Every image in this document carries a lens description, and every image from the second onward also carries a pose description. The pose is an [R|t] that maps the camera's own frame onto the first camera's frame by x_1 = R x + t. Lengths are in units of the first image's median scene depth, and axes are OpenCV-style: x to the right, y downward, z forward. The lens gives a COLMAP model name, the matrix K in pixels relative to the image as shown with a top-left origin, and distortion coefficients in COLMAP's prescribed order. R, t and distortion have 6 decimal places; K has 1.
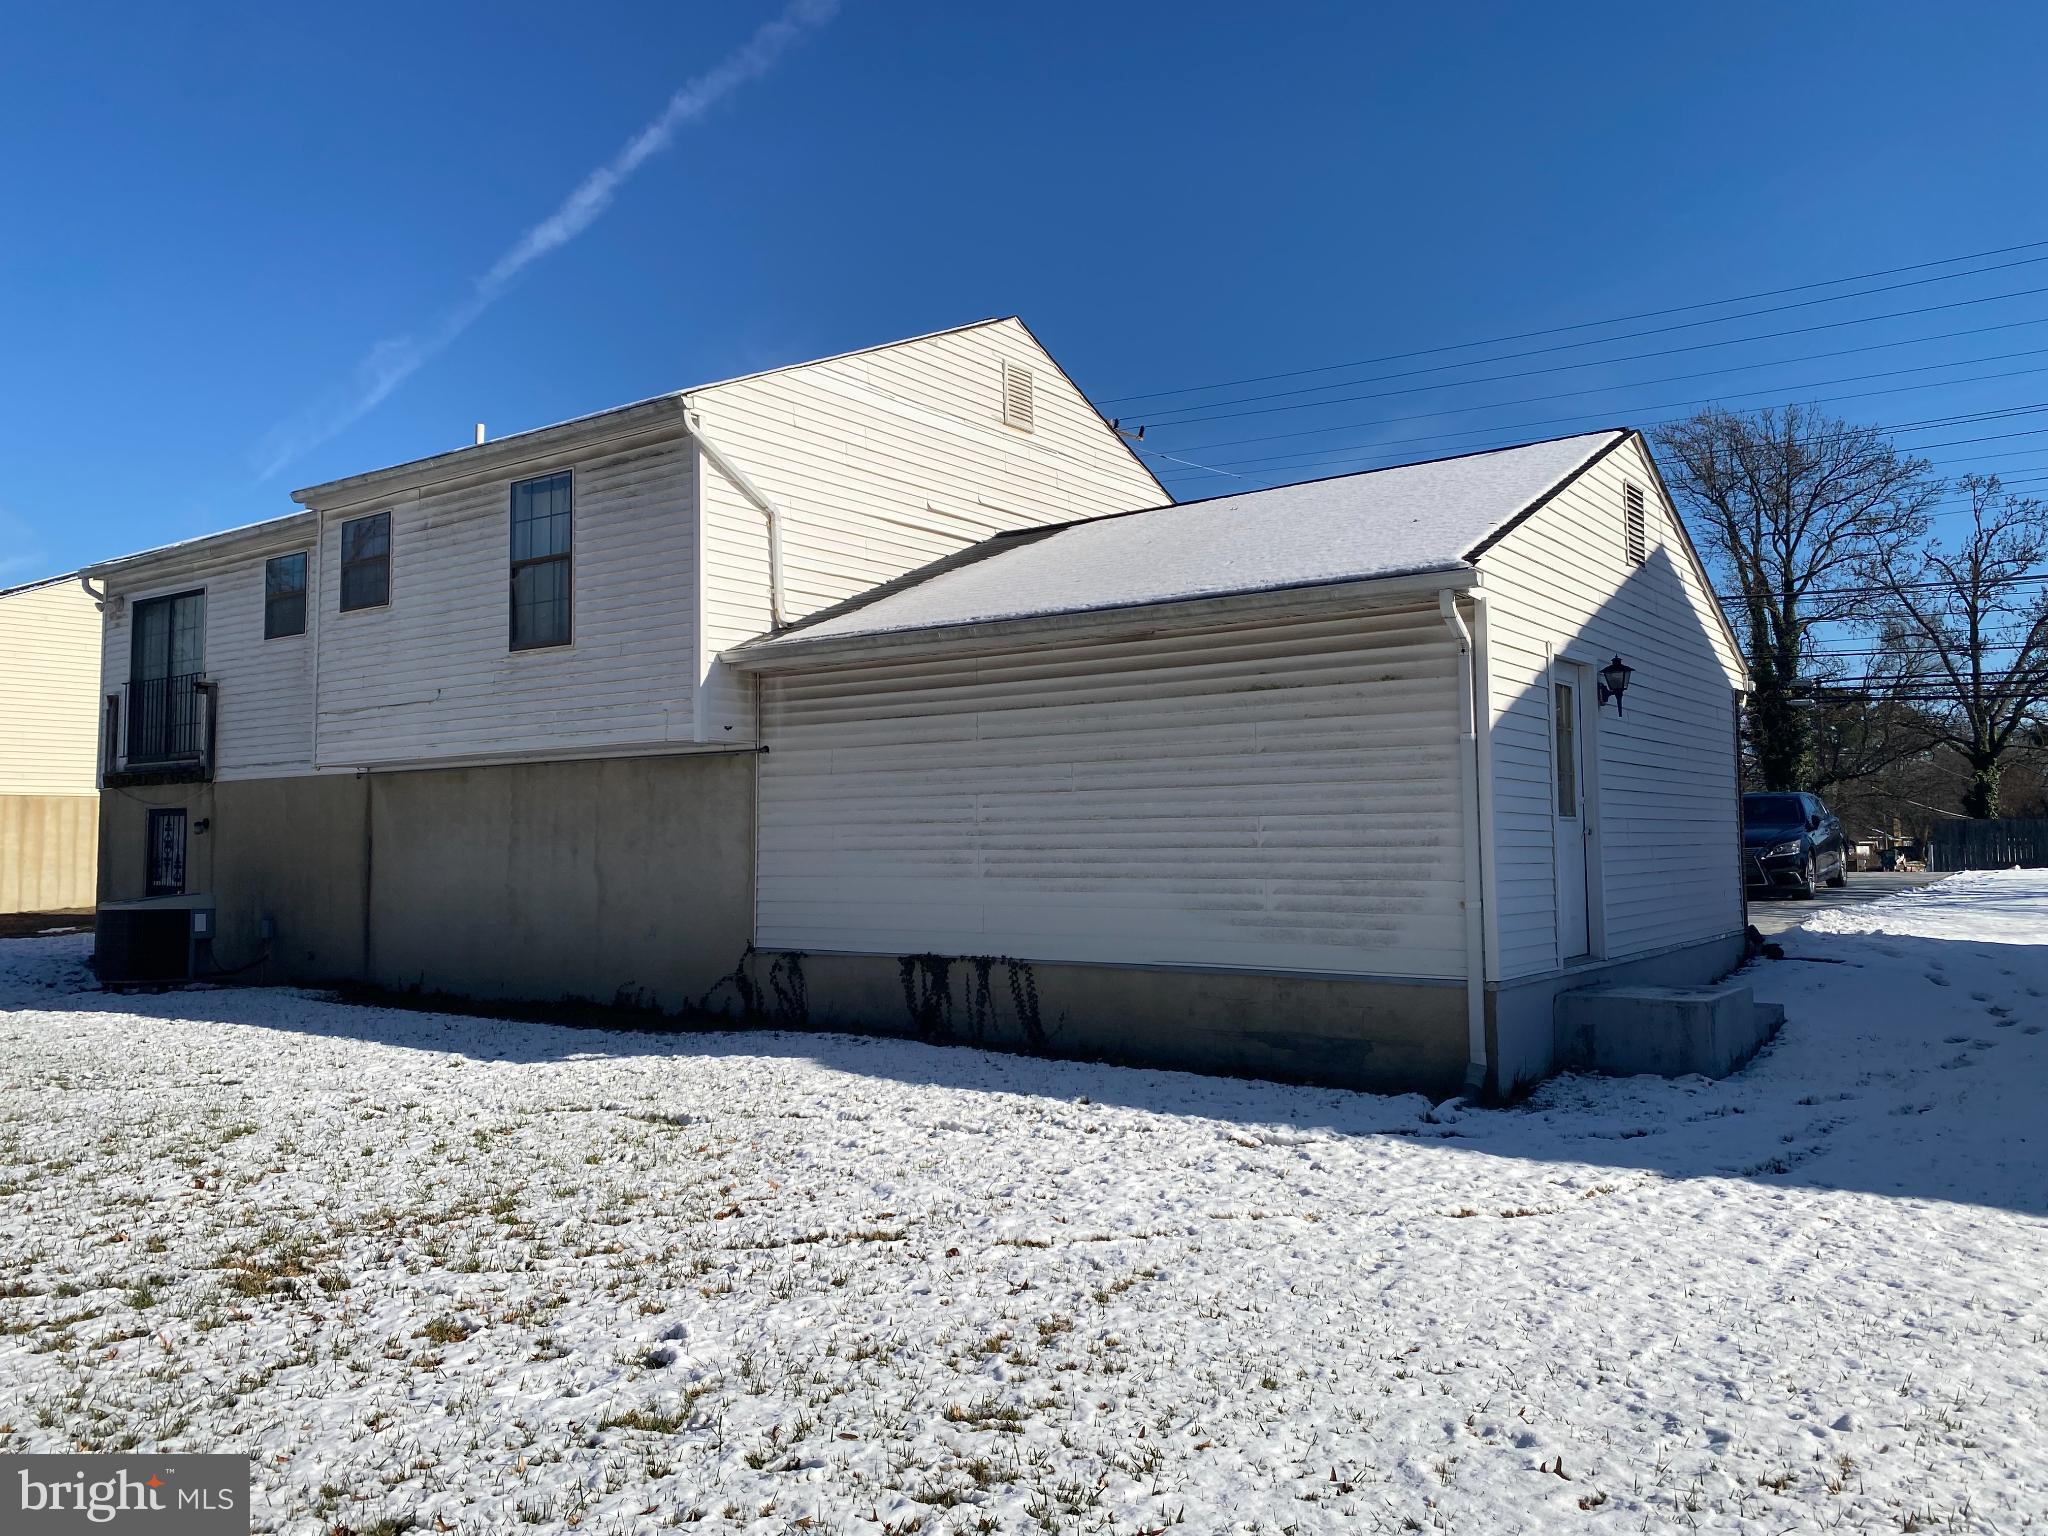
lens RADIAL K [[1558.9, 0, 1025.3], [0, 1558.9, 769.1], [0, 0, 1]] dist [0.038738, -0.050051]
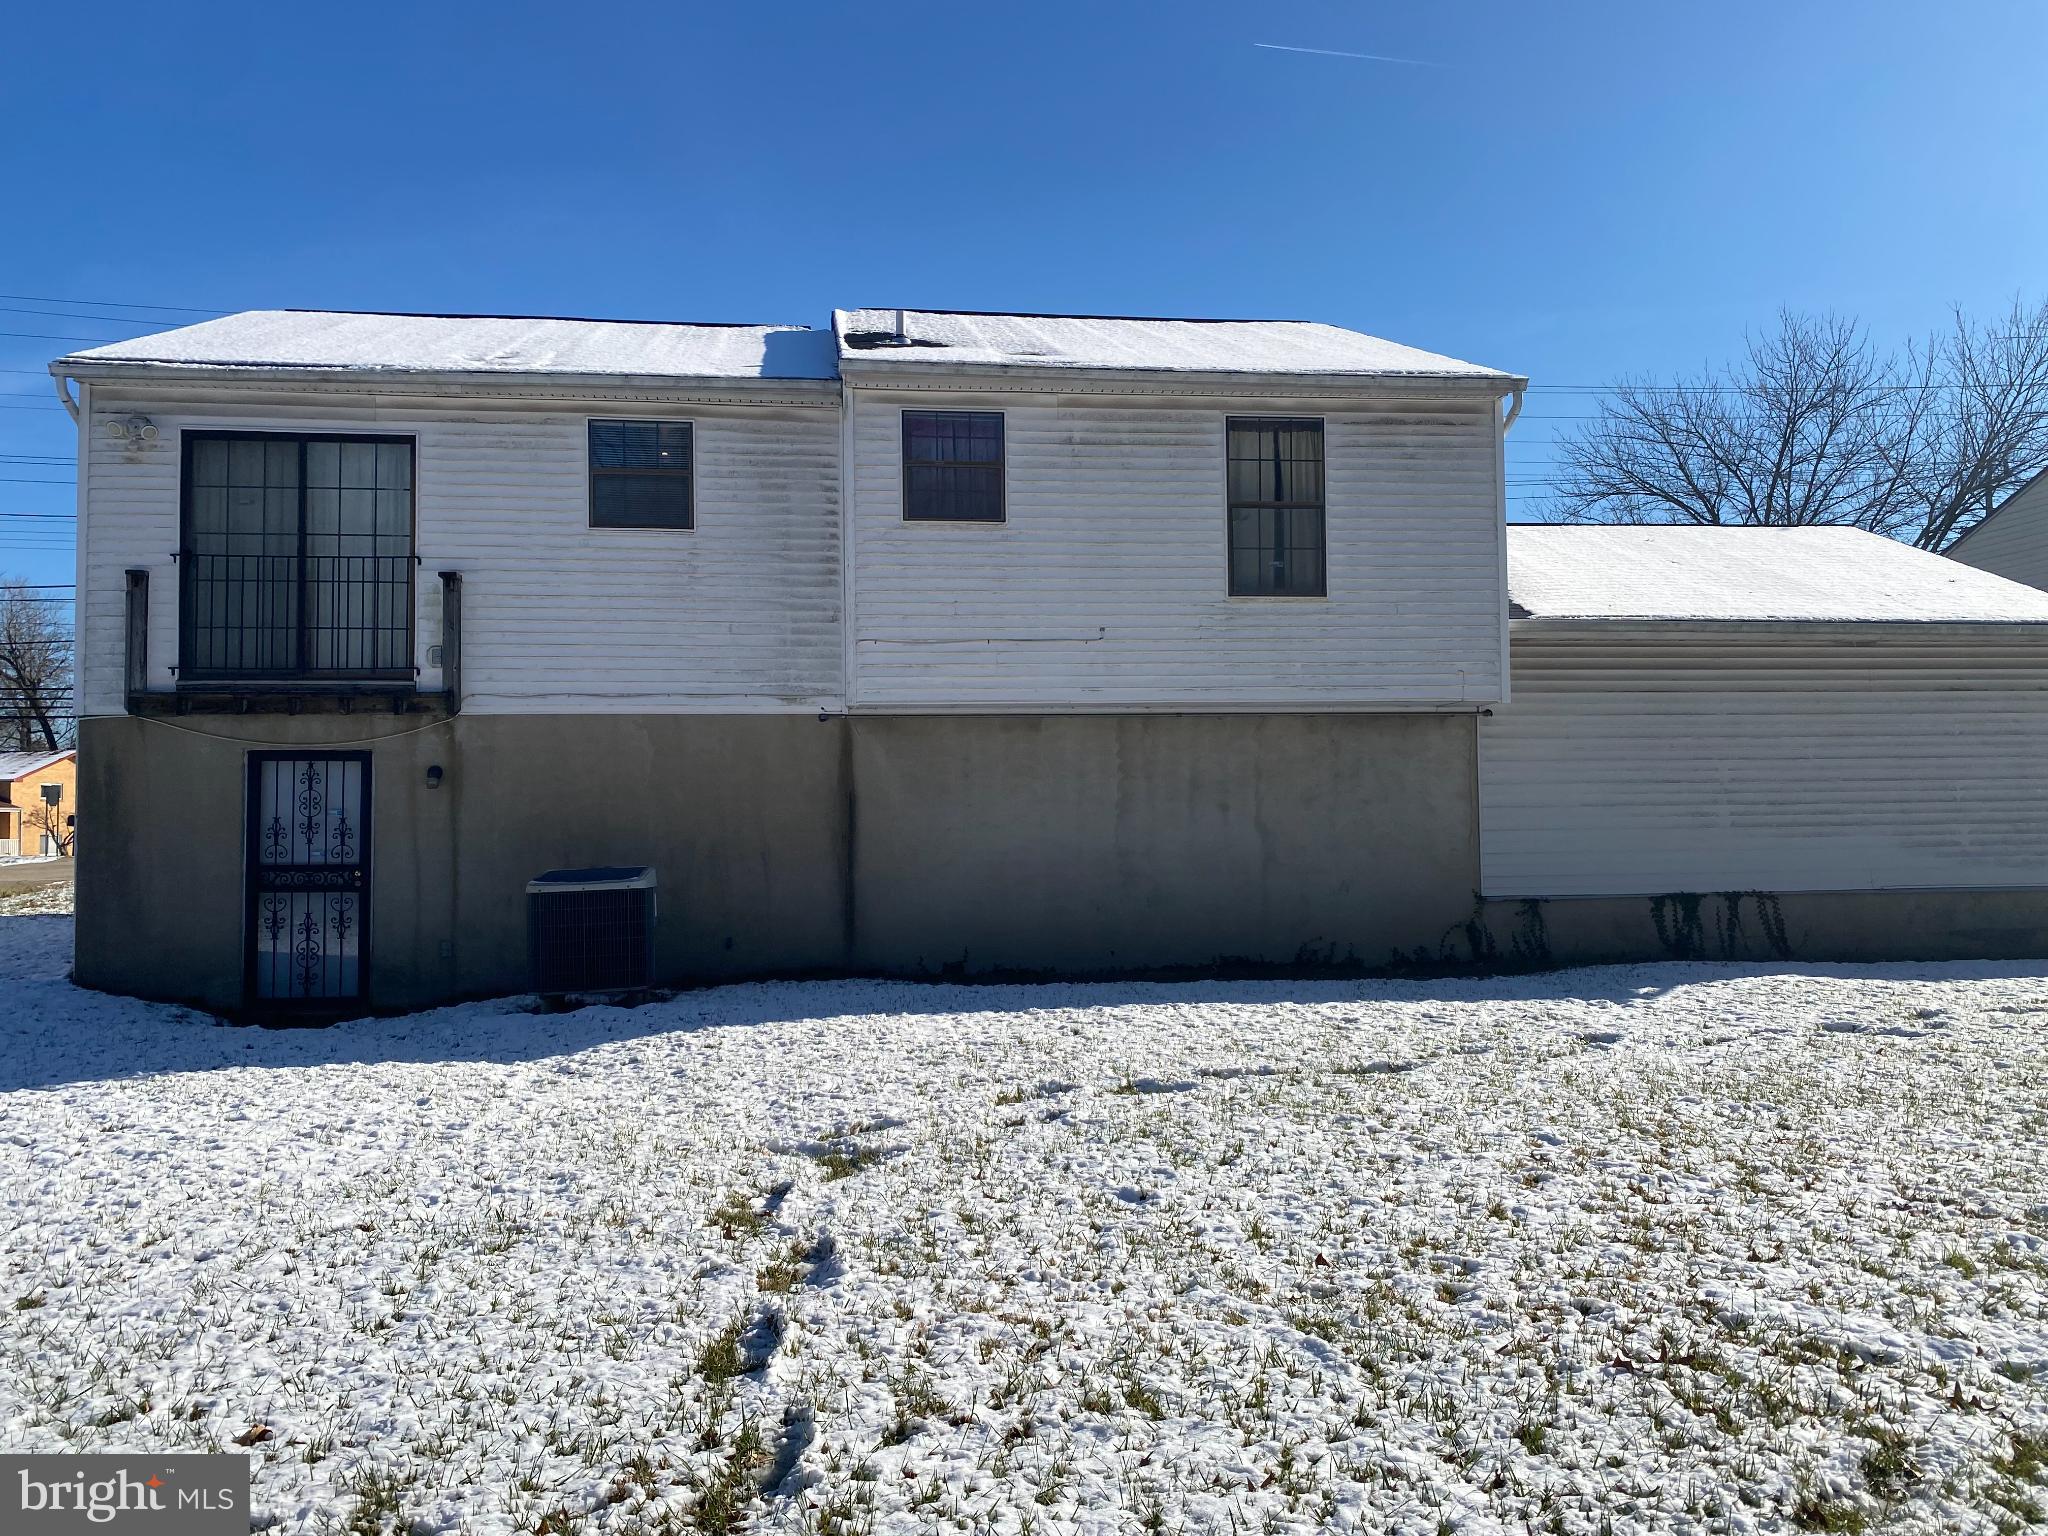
lens RADIAL K [[1558.9, 0, 1020.5], [0, 1558.9, 757.5], [0, 0, 1]] dist [0.038738, -0.050051]
pose [[0.729679, 0.023538, 0.683385, -1.146074], [-0.029553, 0.999559, -0.002872, 0.031003], [-0.683151, -0.018101, 0.730053, 0.431078]]
